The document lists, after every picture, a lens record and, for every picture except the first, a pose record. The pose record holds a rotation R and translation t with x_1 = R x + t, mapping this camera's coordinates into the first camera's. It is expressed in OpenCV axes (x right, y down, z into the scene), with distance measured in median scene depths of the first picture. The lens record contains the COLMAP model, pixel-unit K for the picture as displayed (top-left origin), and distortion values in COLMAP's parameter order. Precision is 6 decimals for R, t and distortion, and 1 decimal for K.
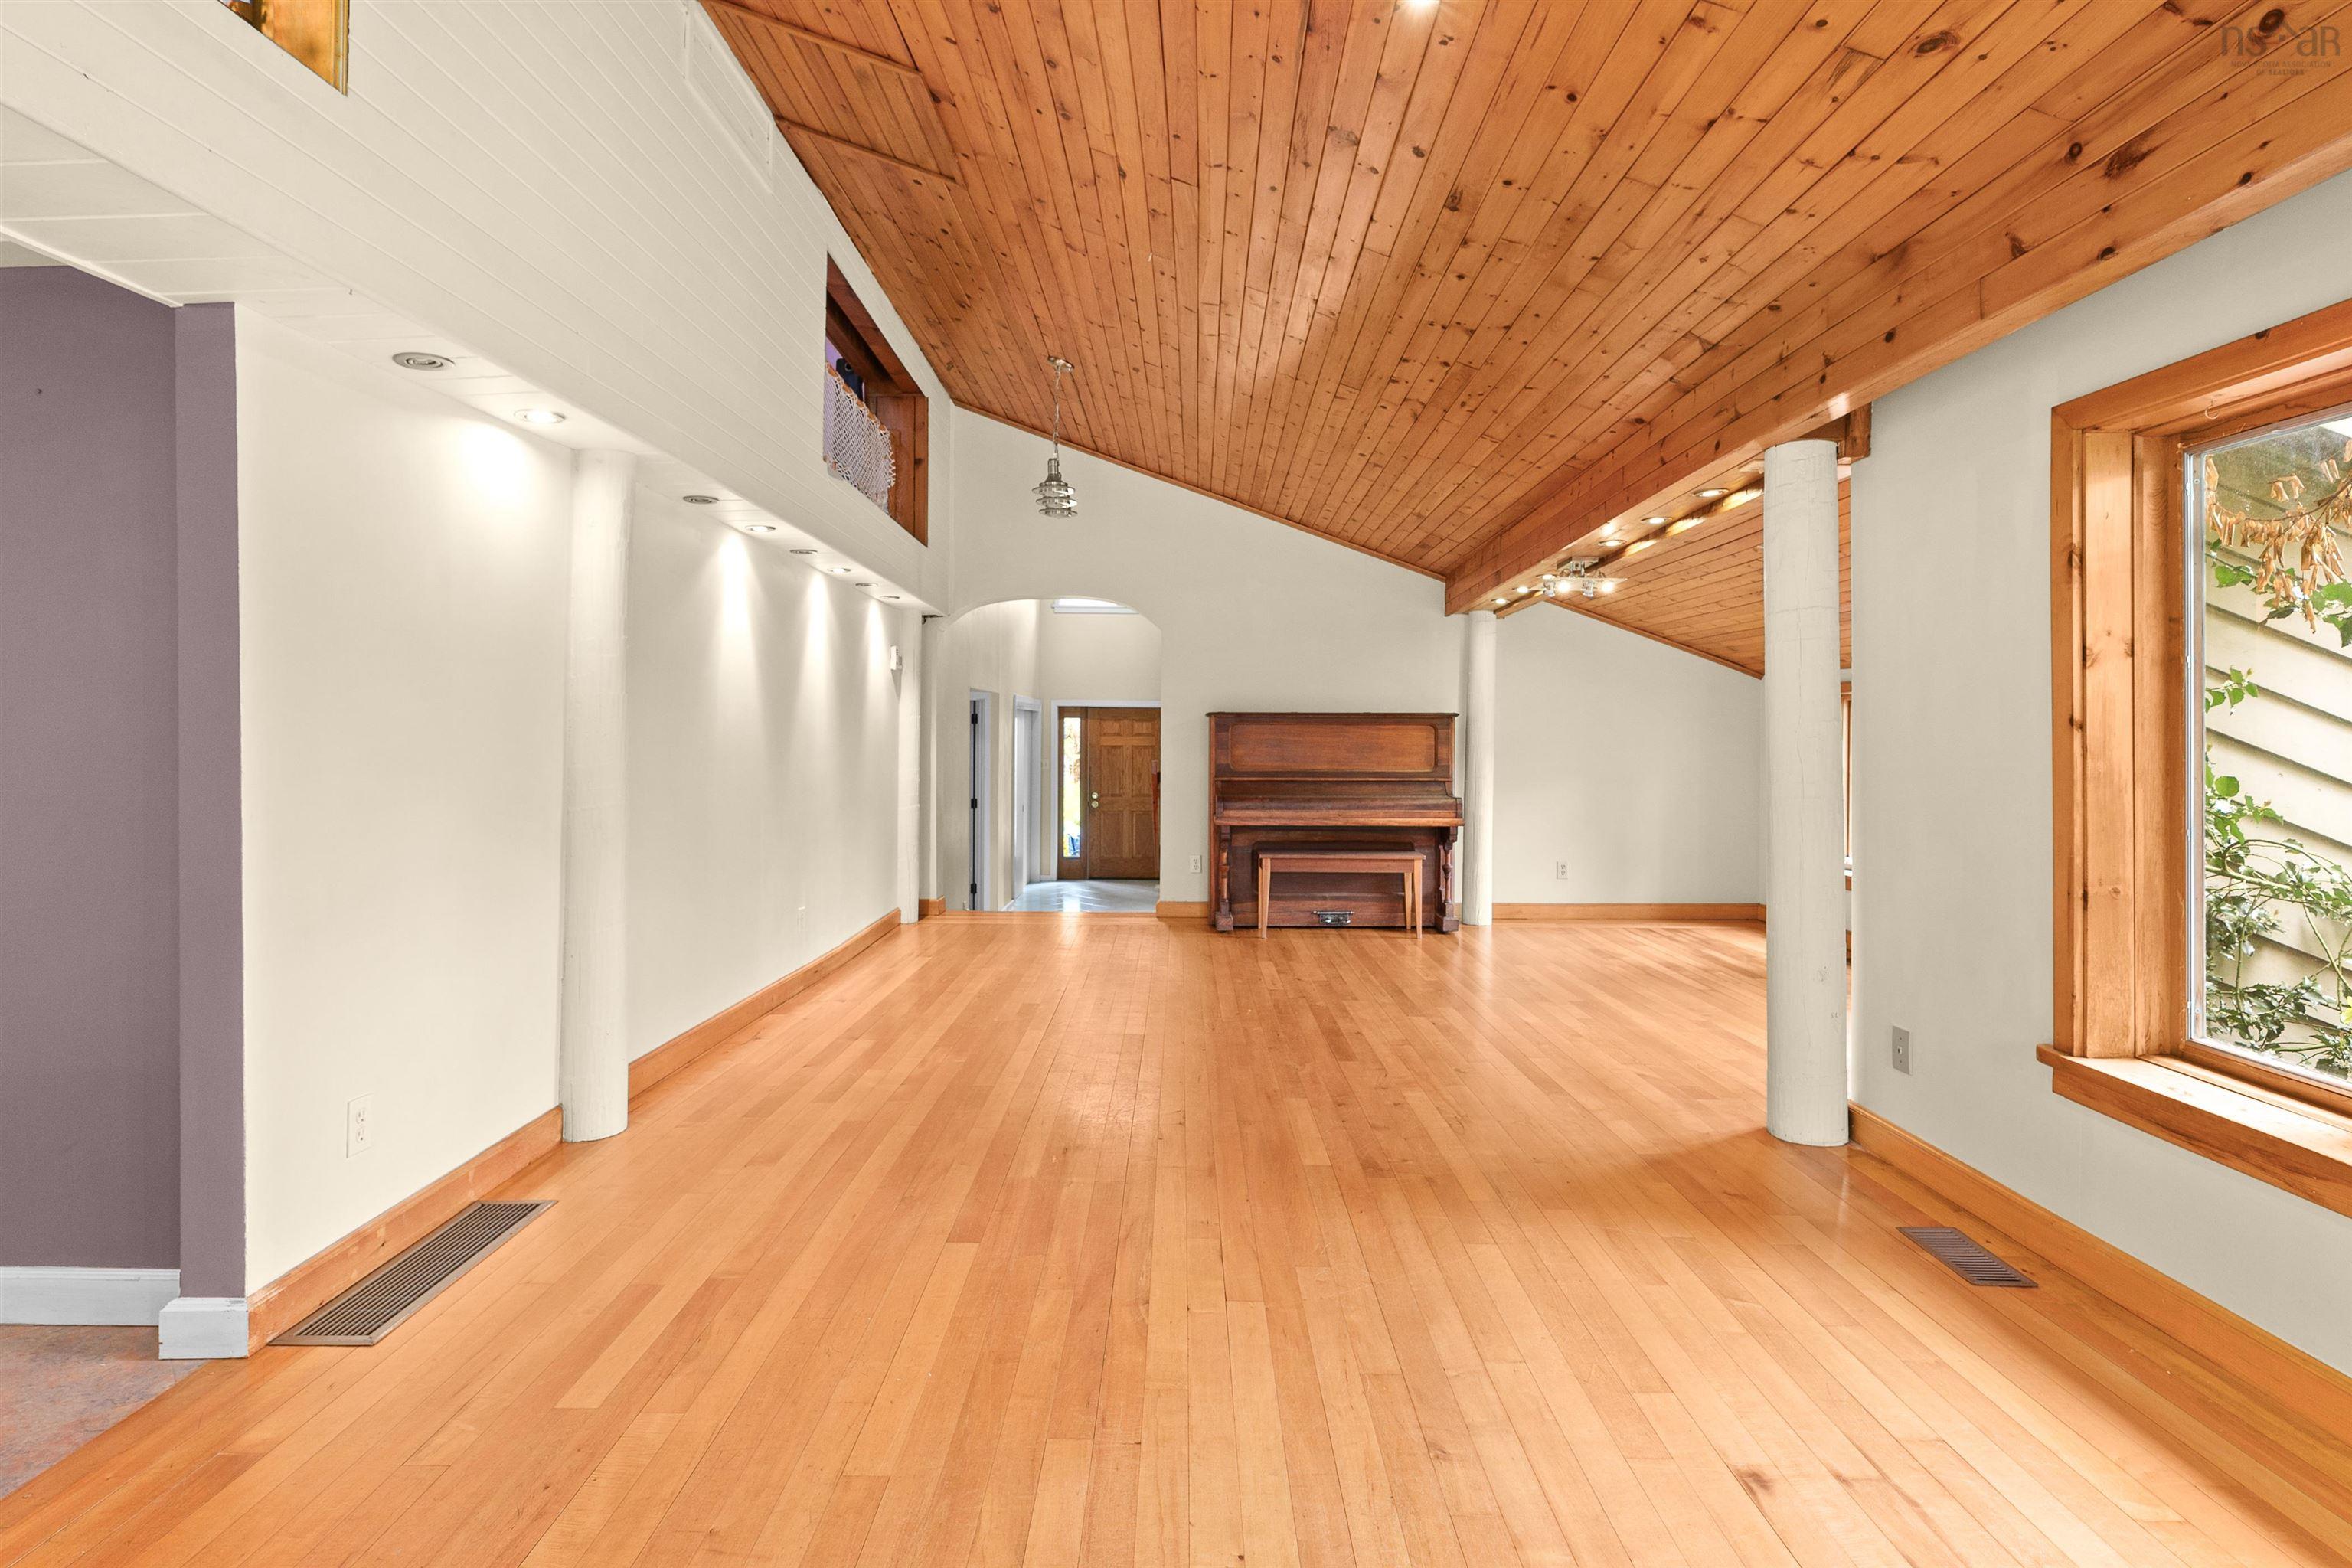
lens RADIAL K [[1145.0, 0, 1178.2], [0, 1145.0, 728.1], [0, 0, 1]] dist [-0.001004, -0.000128]
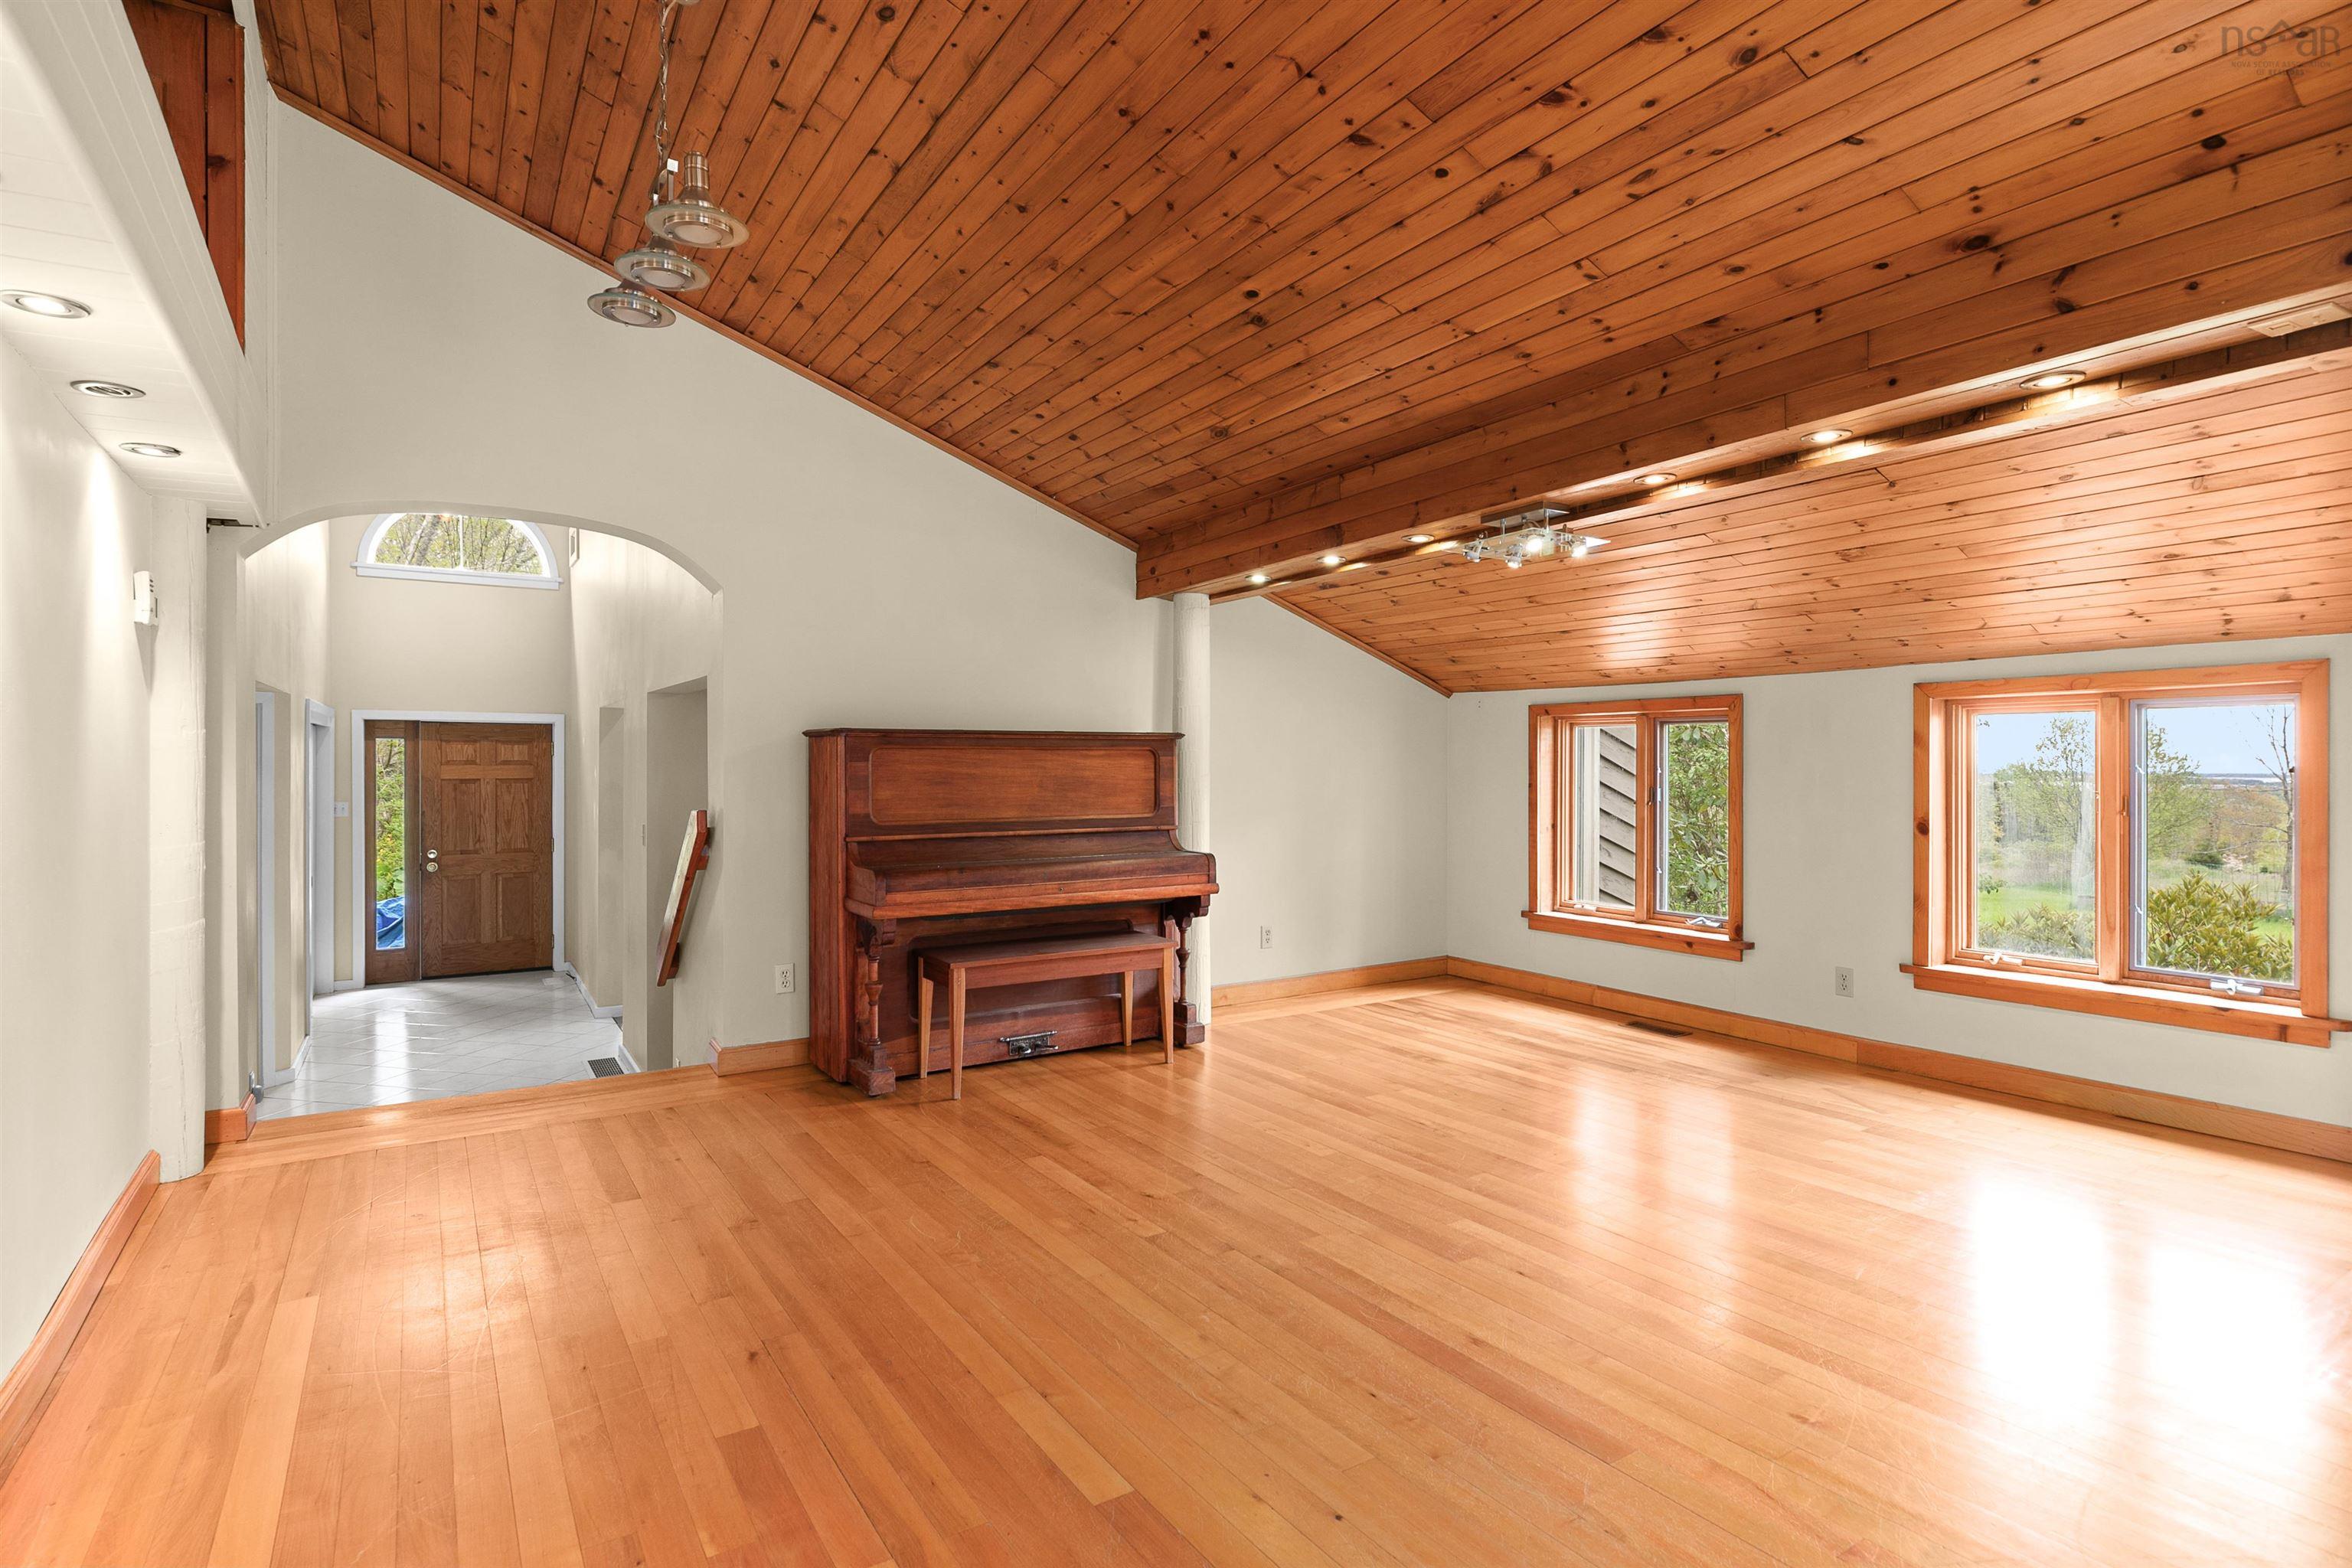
lens RADIAL K [[1155.8, 0, 1166.6], [0, 1155.8, 760.6], [0, 0, 1]] dist [-0.000329, -0.000223]
pose [[0.839826, -0.003572, 0.542844, -0.154775], [-0.000444, 0.999973, 0.007267, -0.001479], [-0.542856, -0.006344, 0.839802, 0.396574]]
